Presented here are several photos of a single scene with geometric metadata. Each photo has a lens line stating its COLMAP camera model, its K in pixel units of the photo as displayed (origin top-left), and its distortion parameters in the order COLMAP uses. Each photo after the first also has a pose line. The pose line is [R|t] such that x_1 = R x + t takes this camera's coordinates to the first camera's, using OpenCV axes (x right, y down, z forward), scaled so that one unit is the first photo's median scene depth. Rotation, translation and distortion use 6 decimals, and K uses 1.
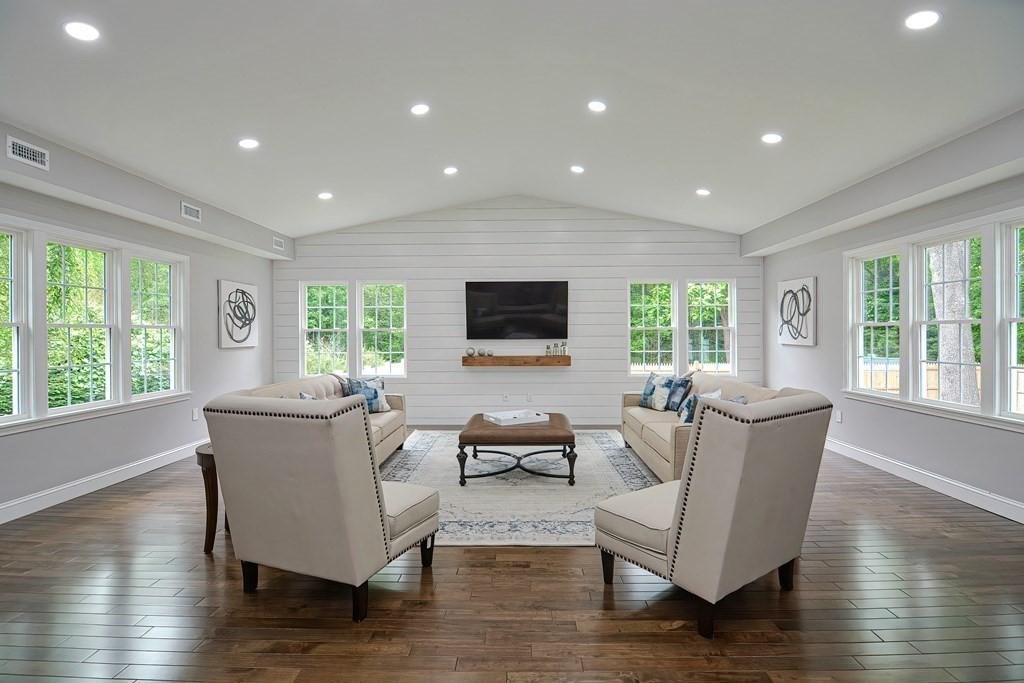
lens RADIAL K [[474.0, 0, 512.0], [0, 474.0, 341.5], [0, 0, 1]] dist [-0.001196, -0.000094]
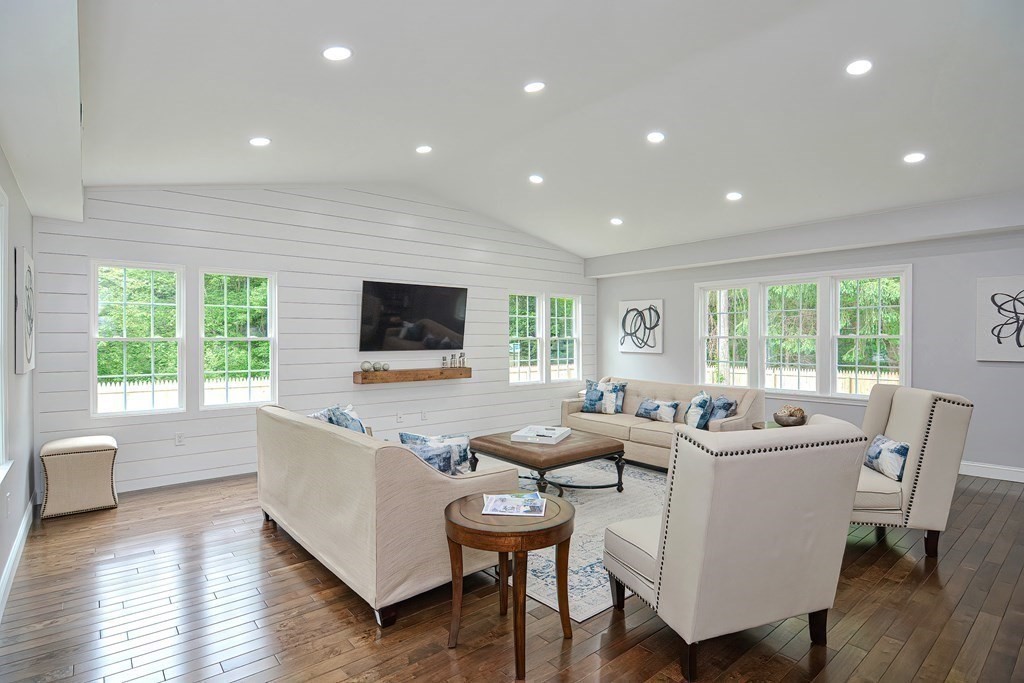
lens RADIAL K [[495.6, 0, 503.8], [0, 495.6, 343.6], [0, 0, 1]] dist [-0.001757, -0.010142]
pose [[0.774390, -0.002980, 0.632702, -0.486589], [0.009111, 0.999938, -0.006442, -0.010935], [-0.632643, 0.010753, 0.774369, 0.205005]]
